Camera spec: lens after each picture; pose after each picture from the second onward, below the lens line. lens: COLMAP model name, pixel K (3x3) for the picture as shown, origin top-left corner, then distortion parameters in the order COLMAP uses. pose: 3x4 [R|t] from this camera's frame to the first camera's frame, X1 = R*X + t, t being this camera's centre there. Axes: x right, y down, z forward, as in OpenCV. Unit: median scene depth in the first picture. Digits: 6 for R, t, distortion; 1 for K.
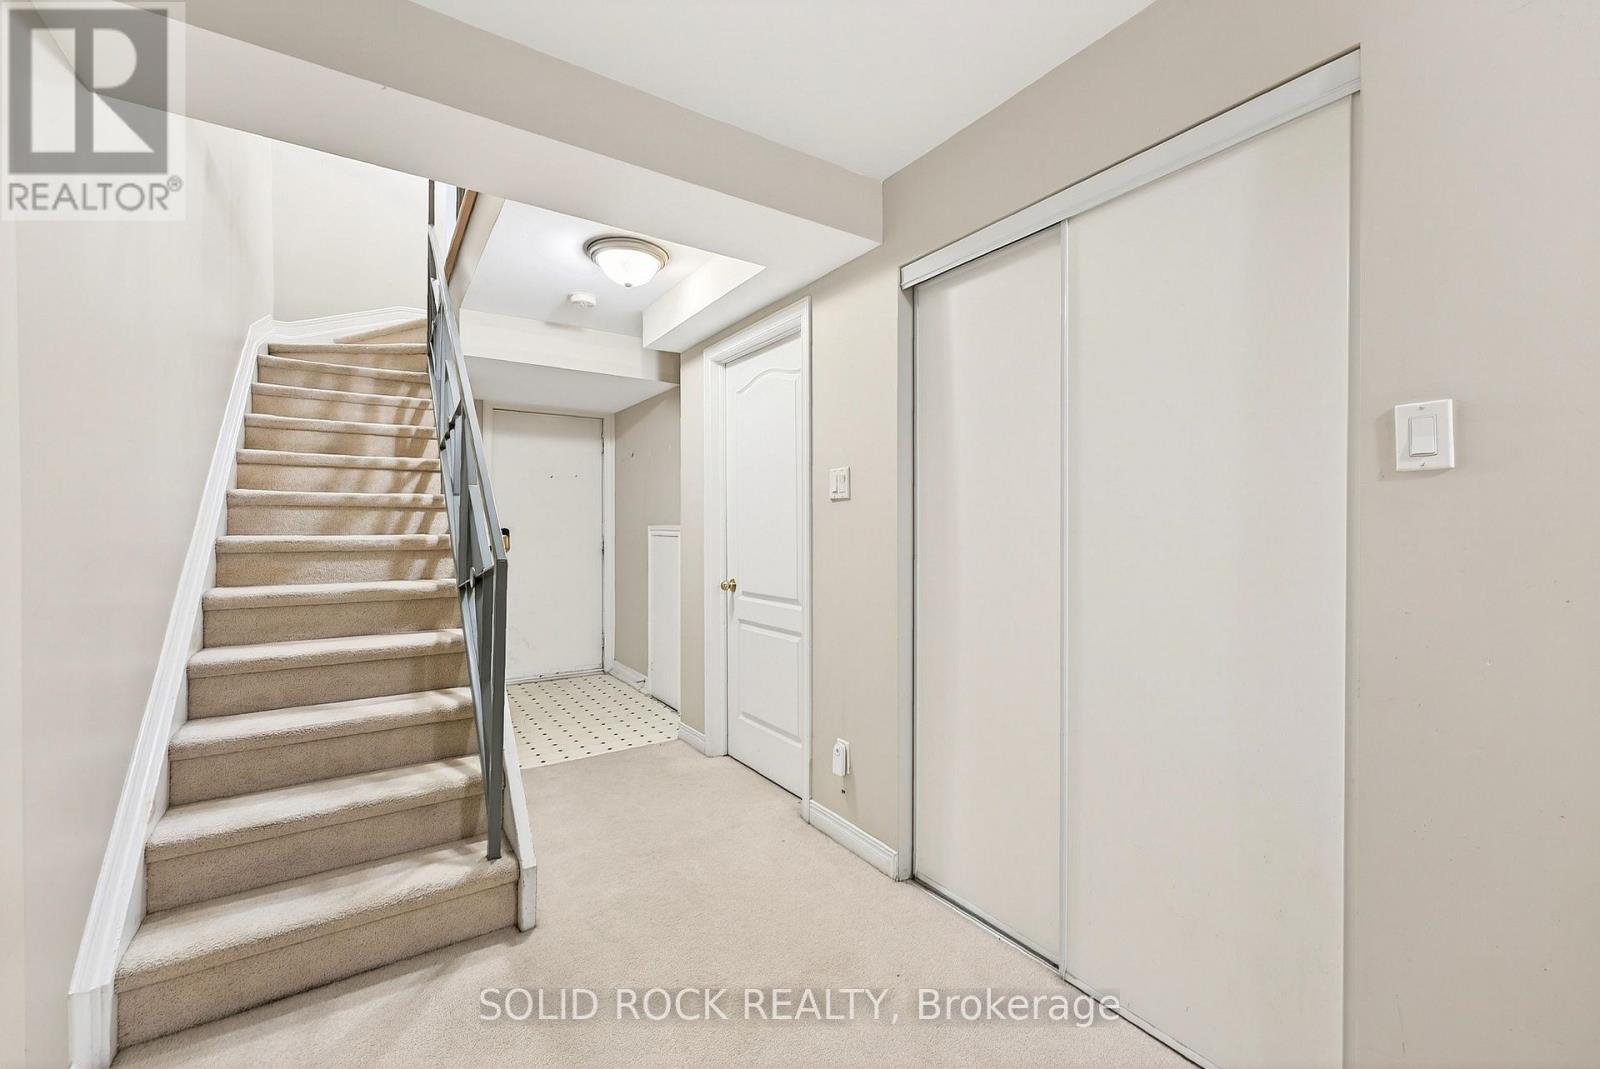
lens RADIAL K [[653.4, 0, 800.0], [0, 653.4, 534.5], [0, 0, 1]] dist [0.000094, -0.000082]
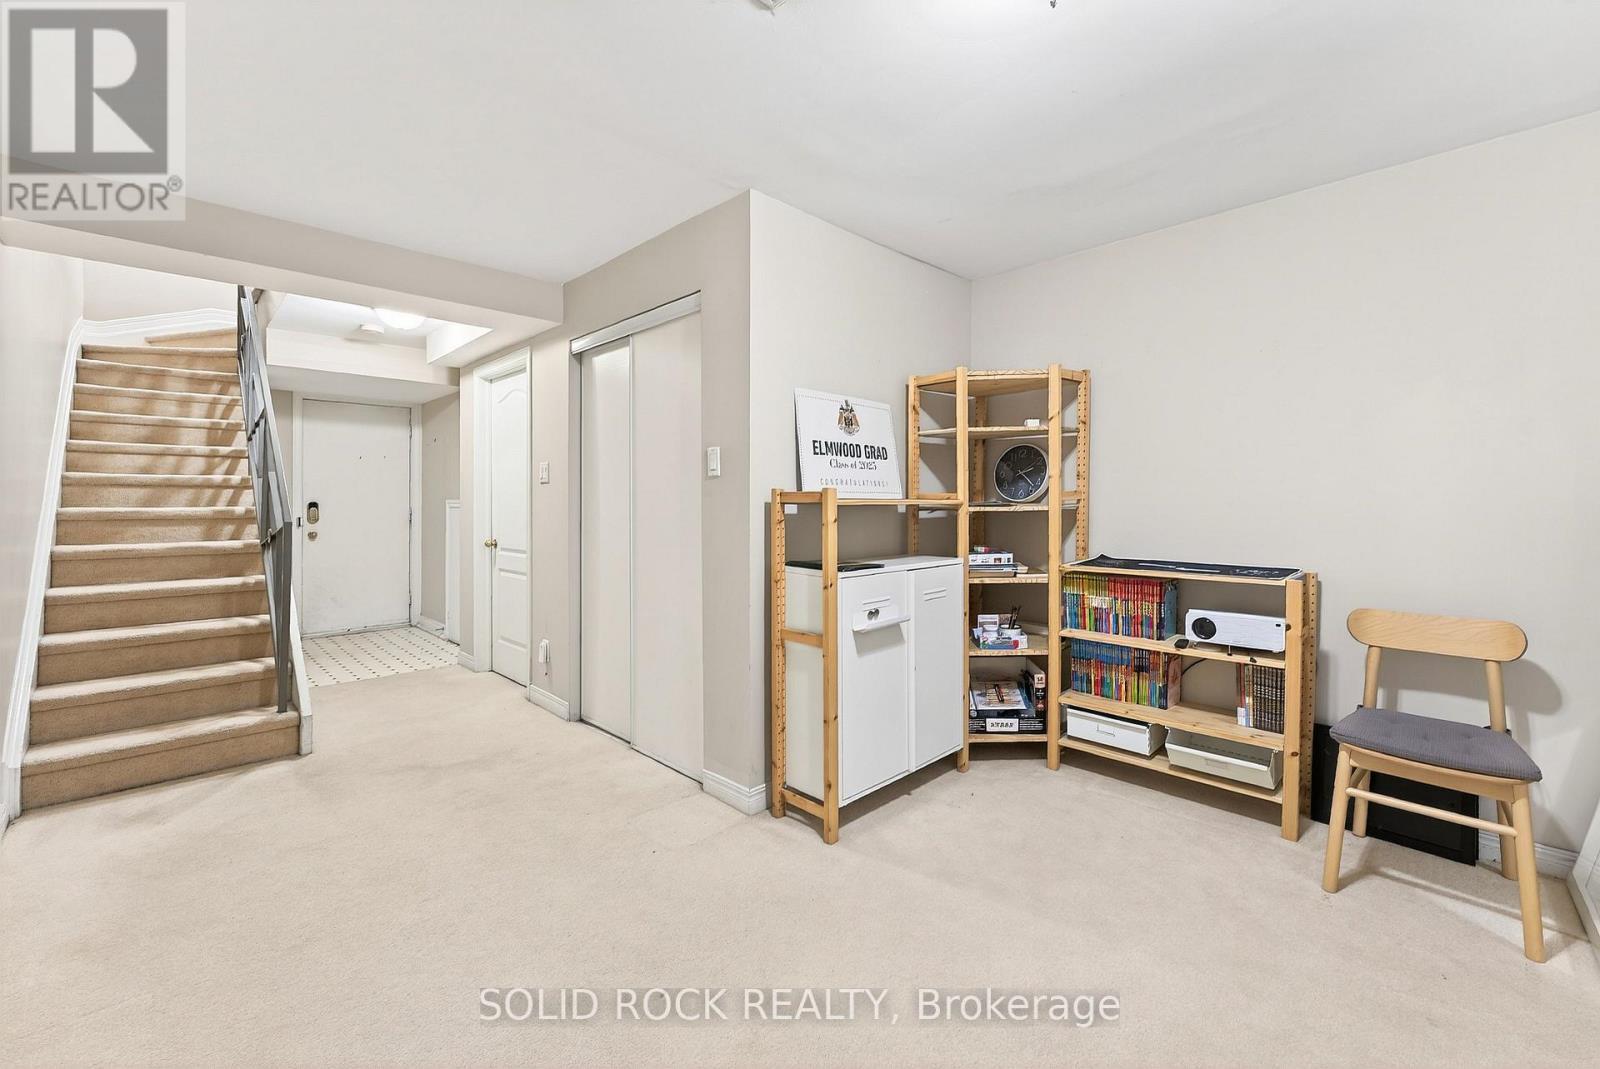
lens RADIAL K [[658.1, 0, 806.6], [0, 658.1, 504.3], [0, 0, 1]] dist [0.000257, 0.000054]
pose [[0.981880, -0.001083, 0.189500, 0.314672], [0.002400, 0.999975, -0.006721, 0.007005], [-0.189488, 0.007054, 0.981858, -0.532619]]
